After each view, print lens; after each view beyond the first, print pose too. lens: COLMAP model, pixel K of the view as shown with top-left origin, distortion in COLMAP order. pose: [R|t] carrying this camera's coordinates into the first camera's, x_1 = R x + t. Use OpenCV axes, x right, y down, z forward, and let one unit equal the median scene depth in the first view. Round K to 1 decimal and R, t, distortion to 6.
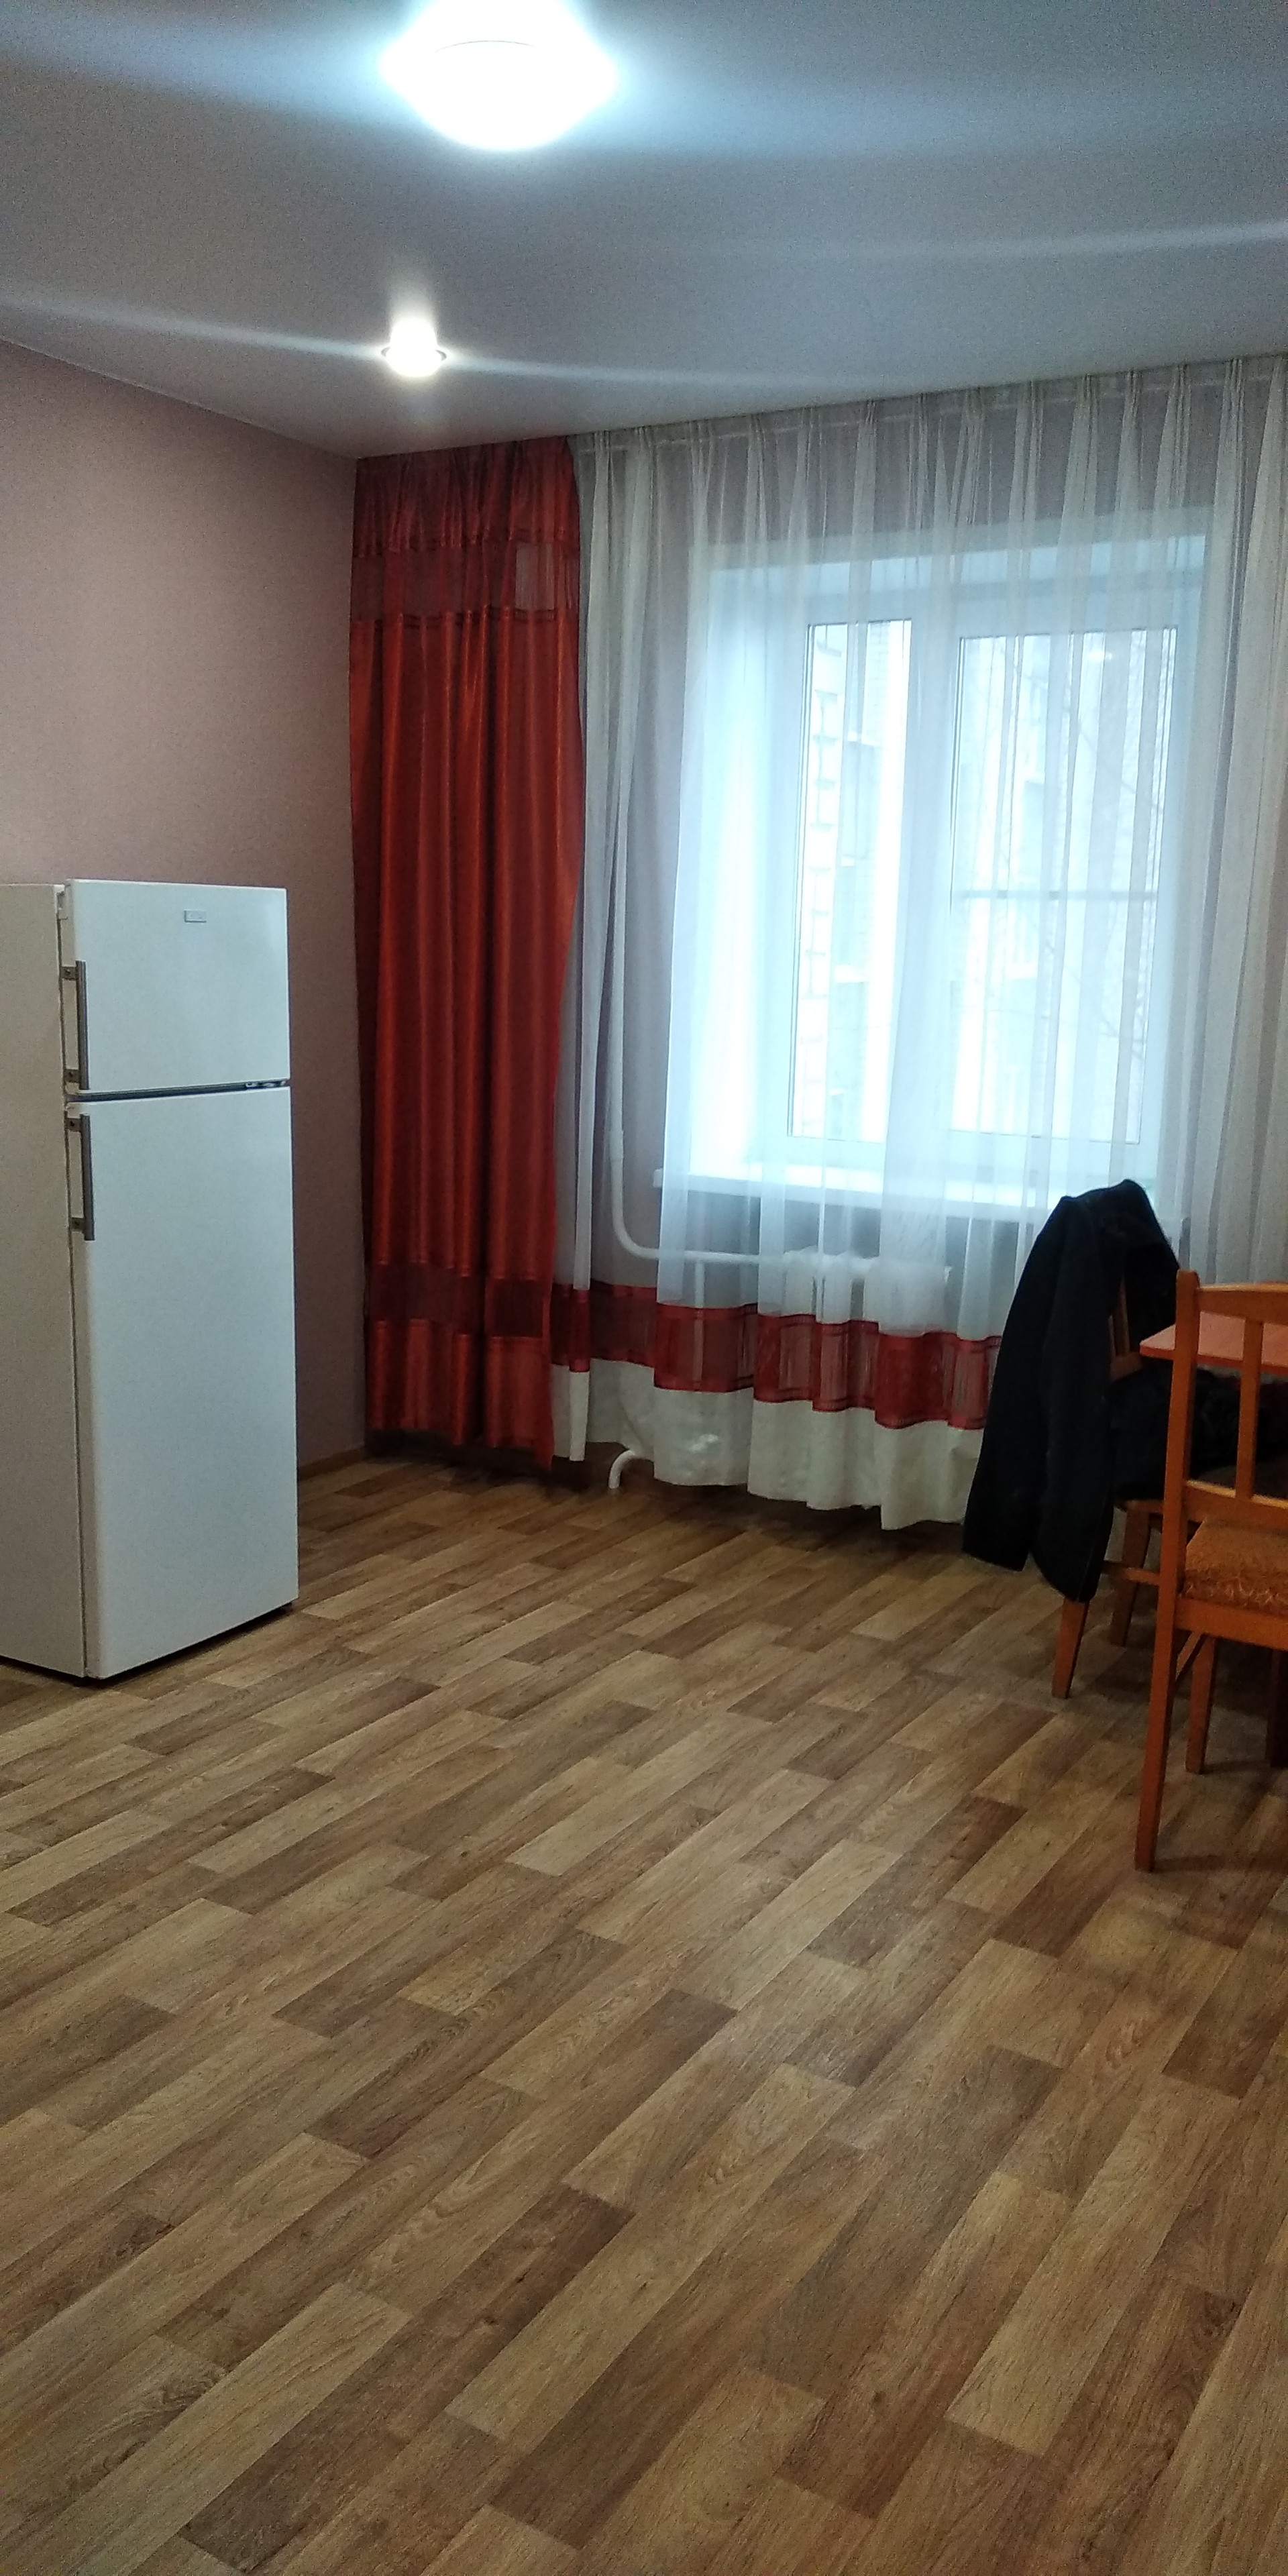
lens RADIAL K [[1990.3, 0, 659.0], [0, 1990.3, 1288.3], [0, 0, 1]] dist [0.054691, -0.094102]
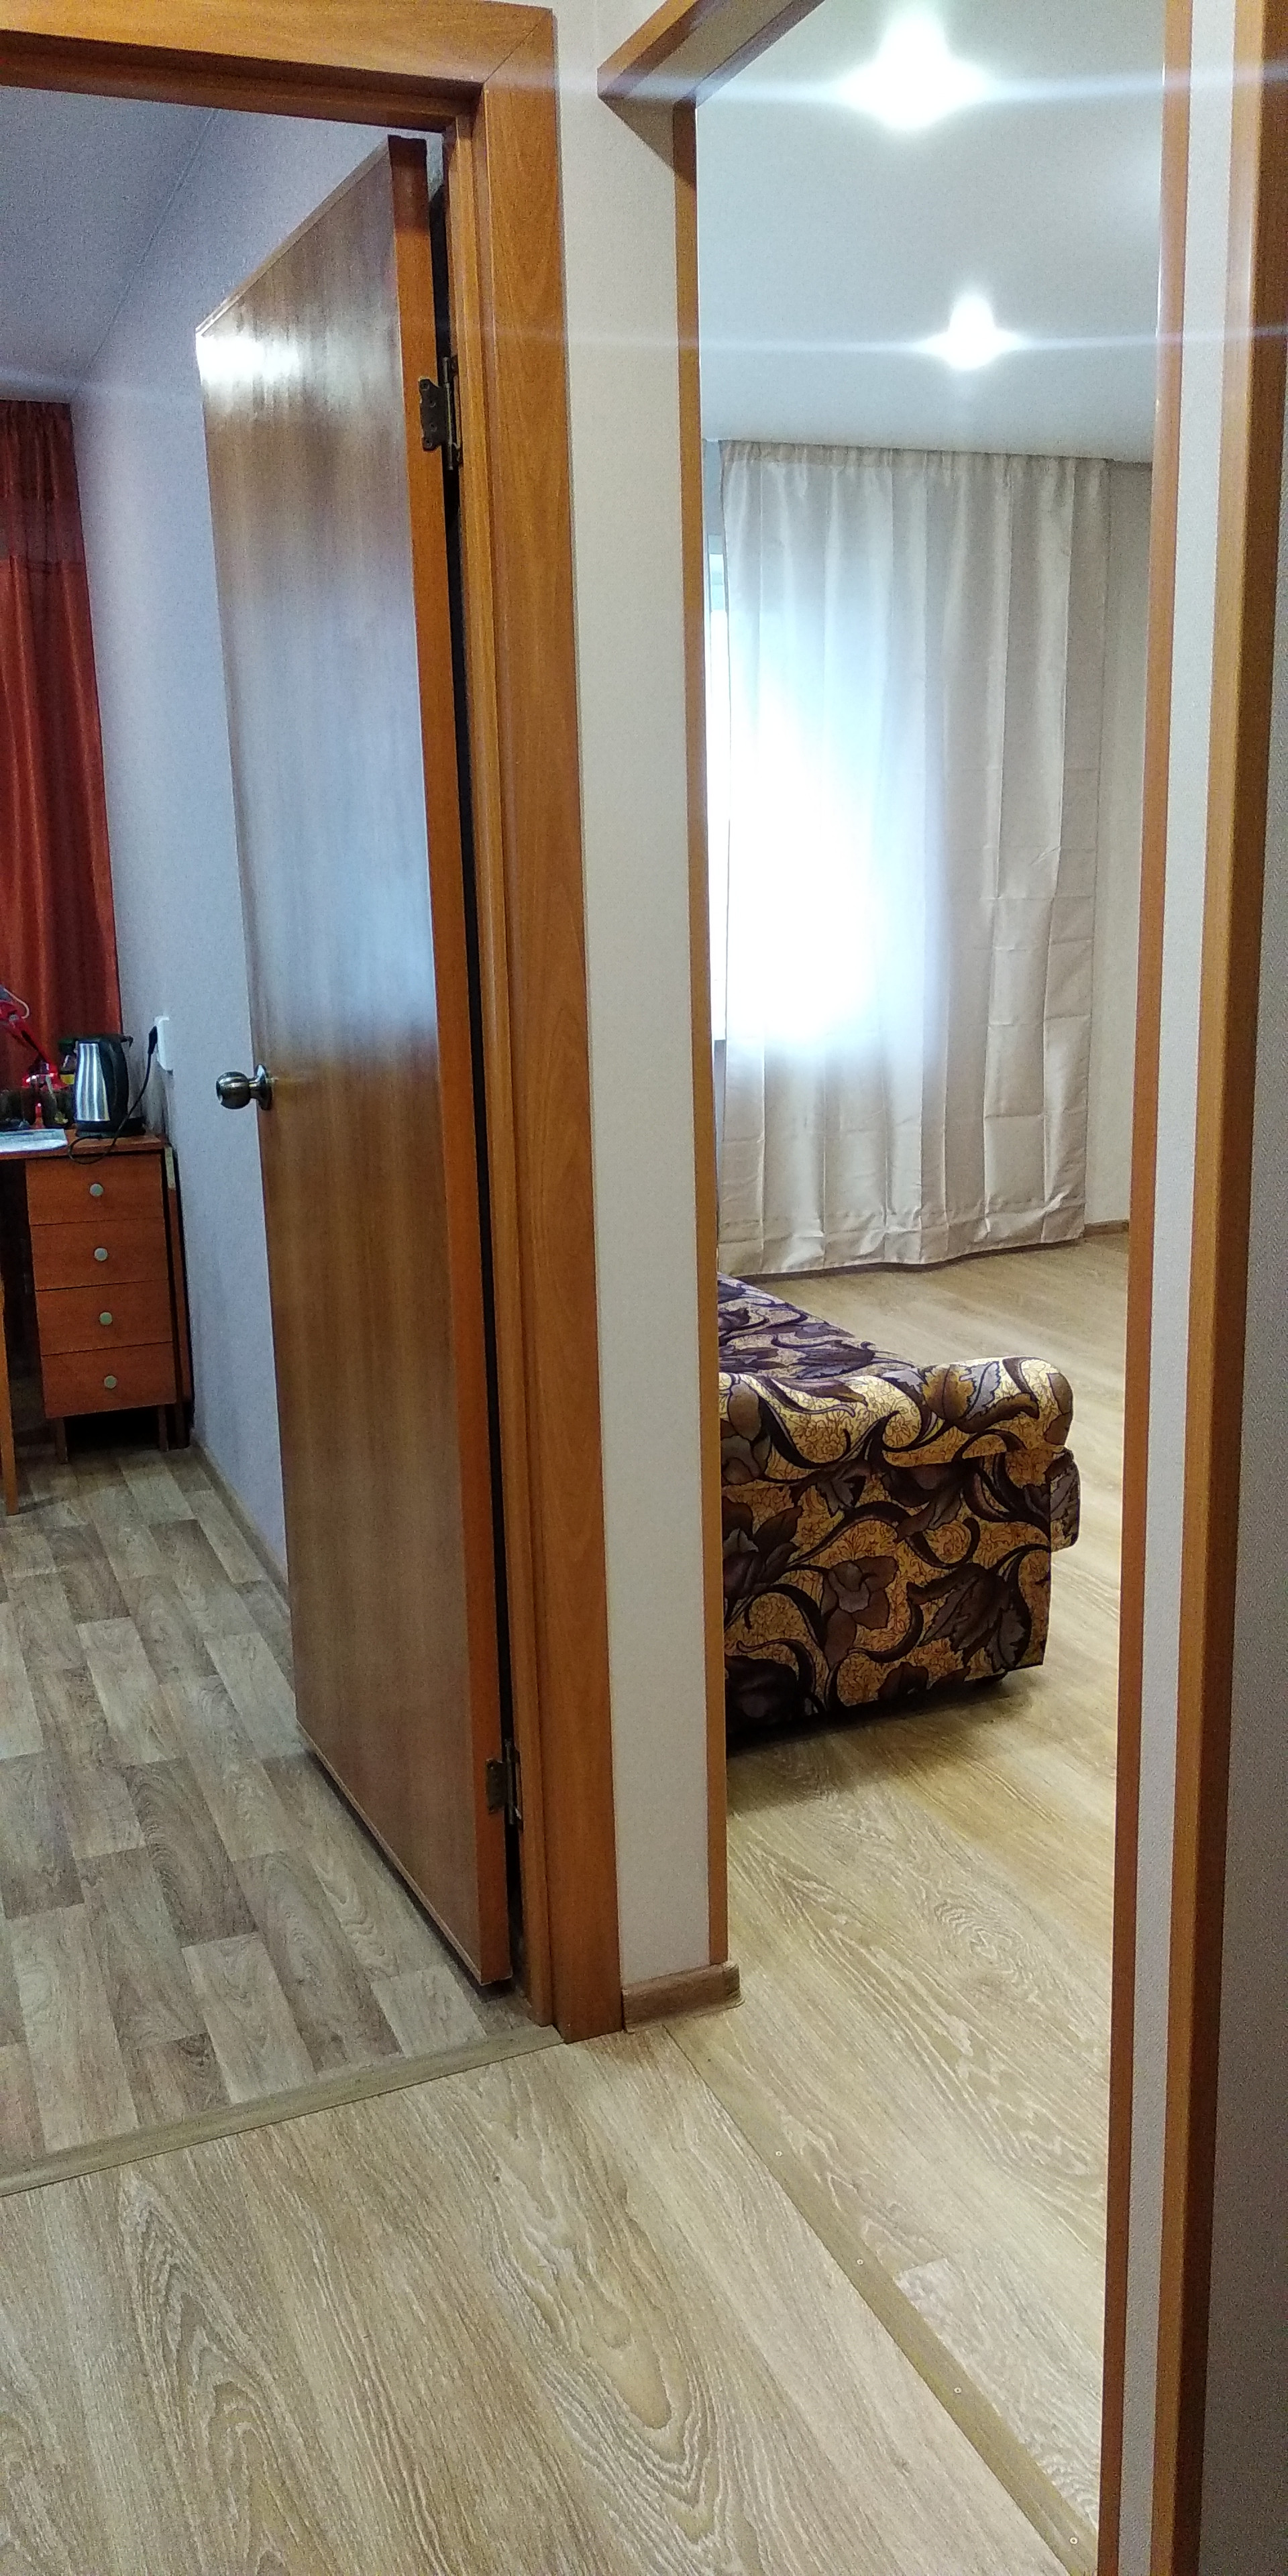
lens RADIAL K [[1990.3, 0, 625.4], [0, 1990.3, 1274.2], [0, 0, 1]] dist [0.054691, -0.094102]
pose [[0.614256, -0.198395, 0.763760, -0.536025], [0.180705, 0.977524, 0.108589, -0.011084], [-0.768137, 0.071314, 0.636302, 0.058318]]
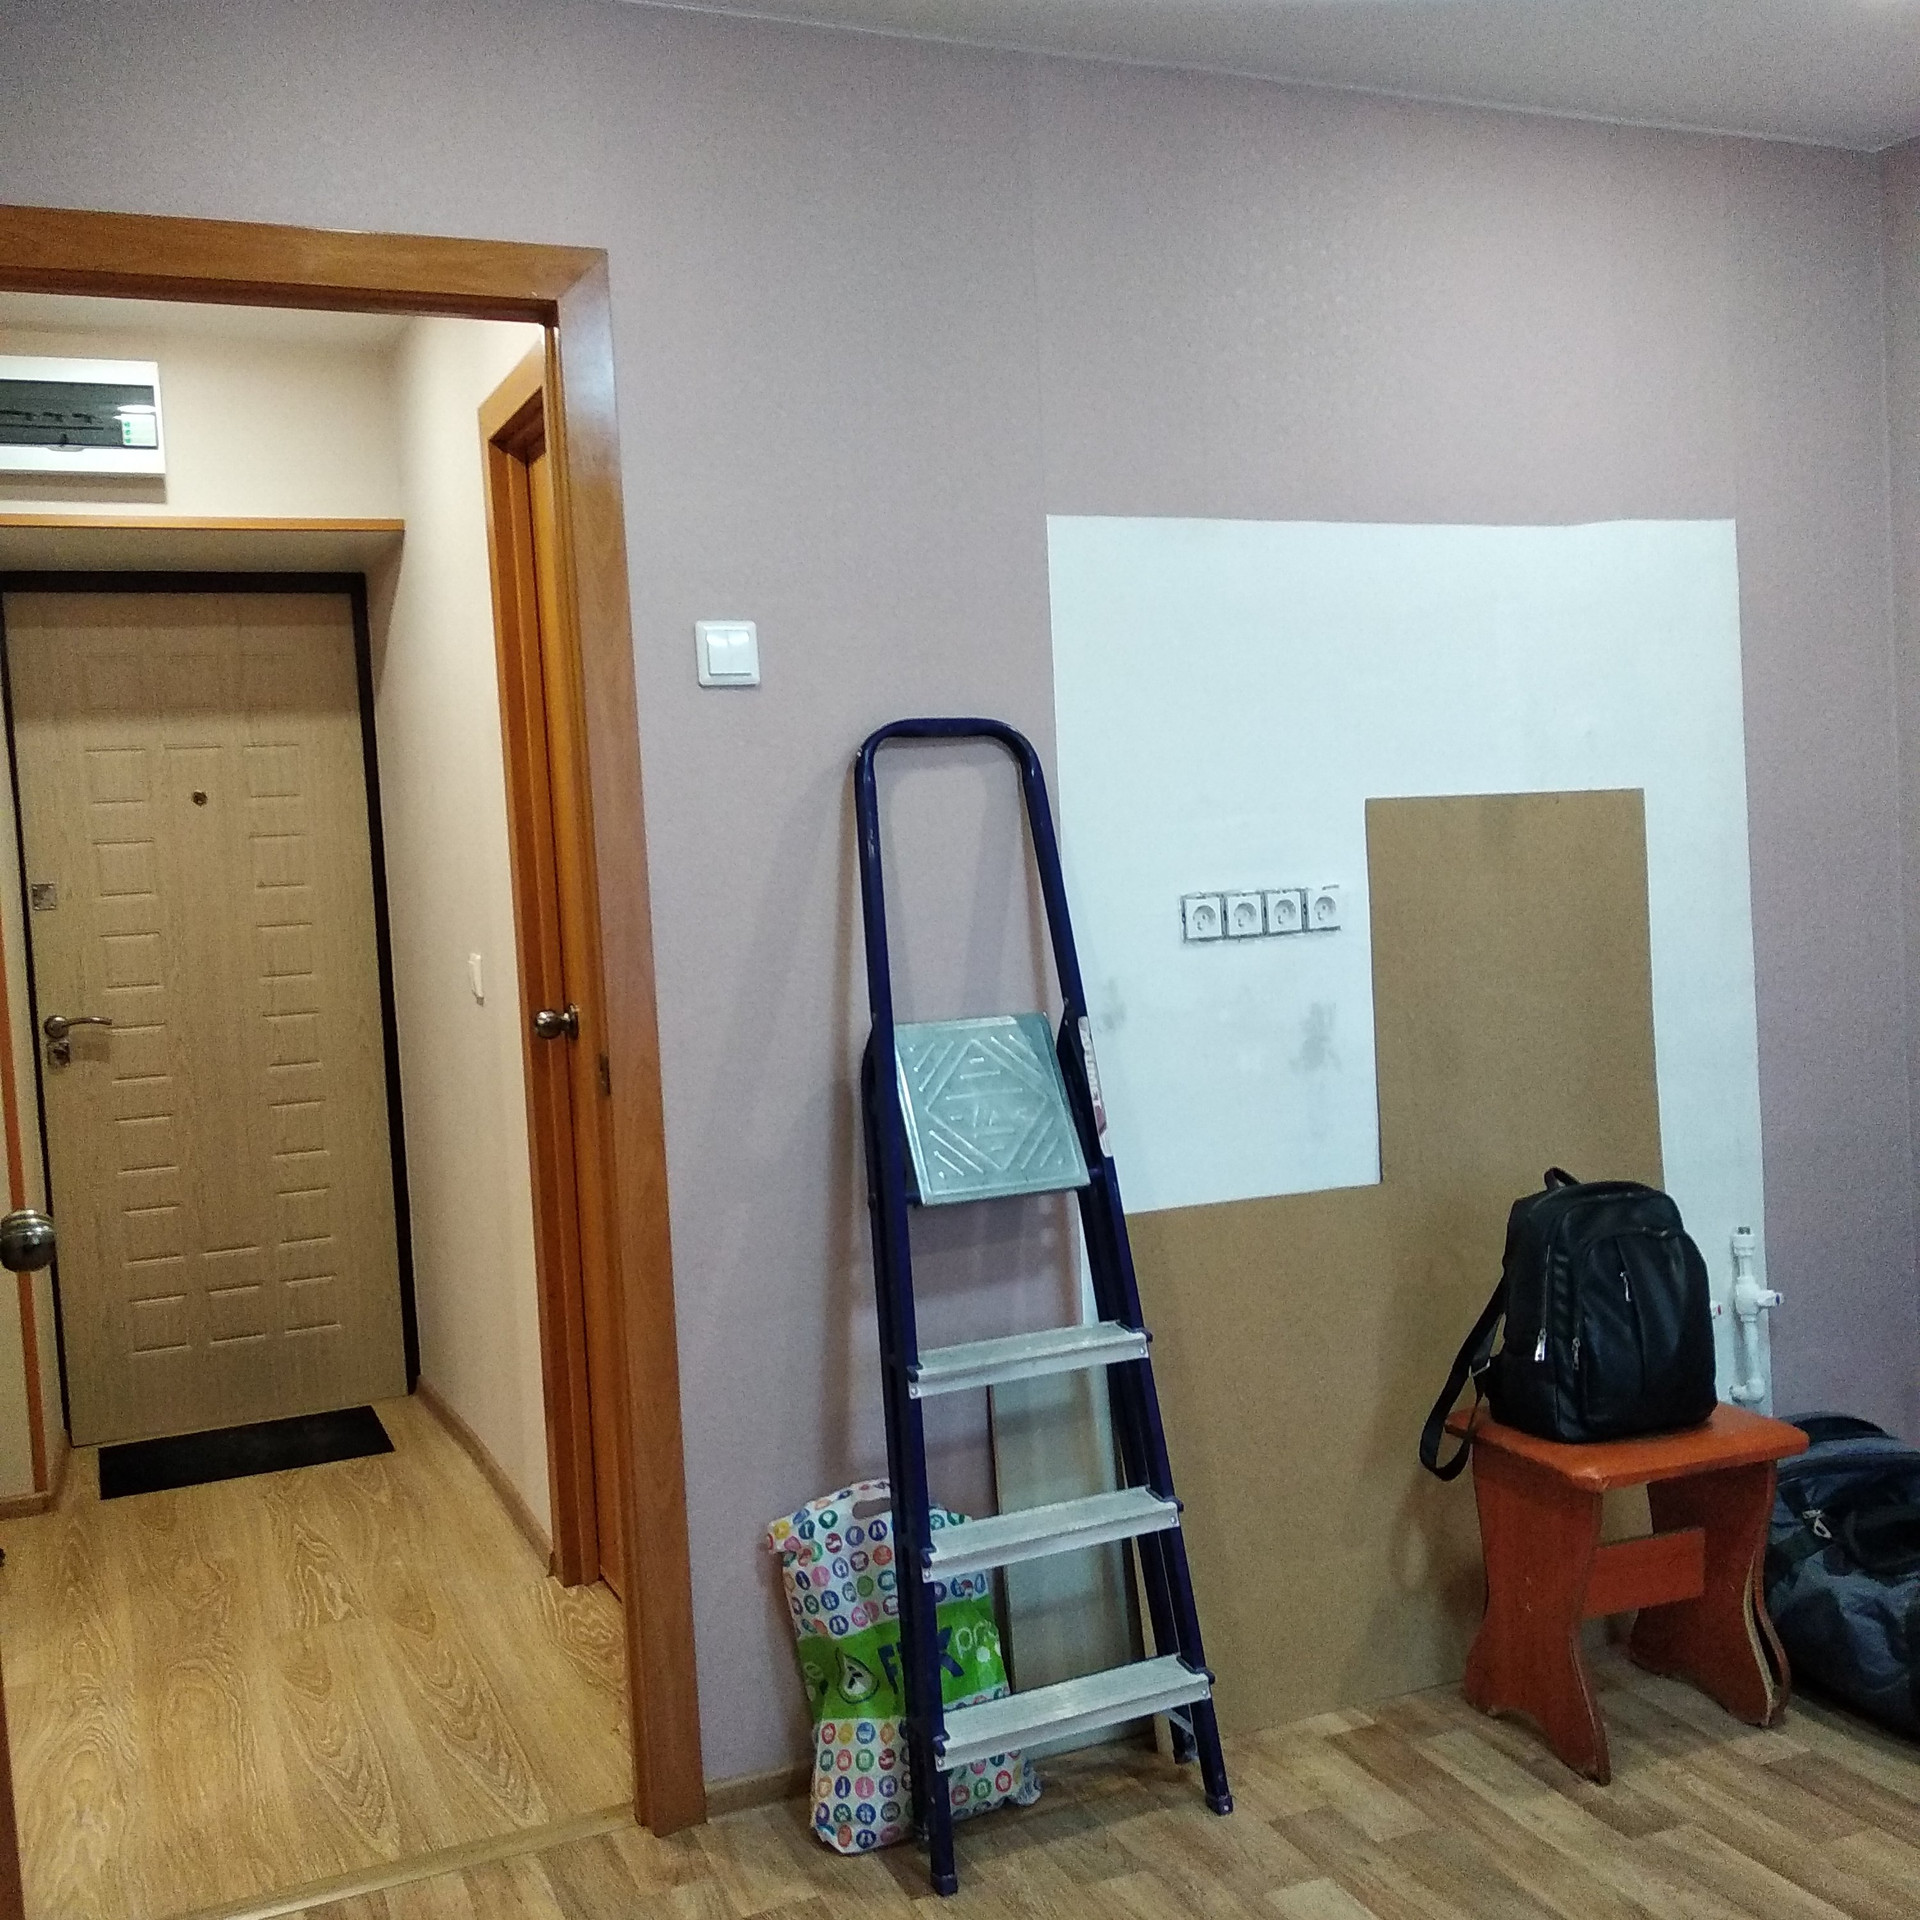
lens RADIAL K [[1996.7, 0, 964.5], [0, 1996.7, 960.7], [0, 0, 1]] dist [0.008026, 0.000000]
pose [[-0.585041, 0.064044, -0.808471, 0.264384], [-0.108590, 0.981715, 0.156347, -0.192831], [0.803701, 0.179261, -0.567389, 1.146739]]
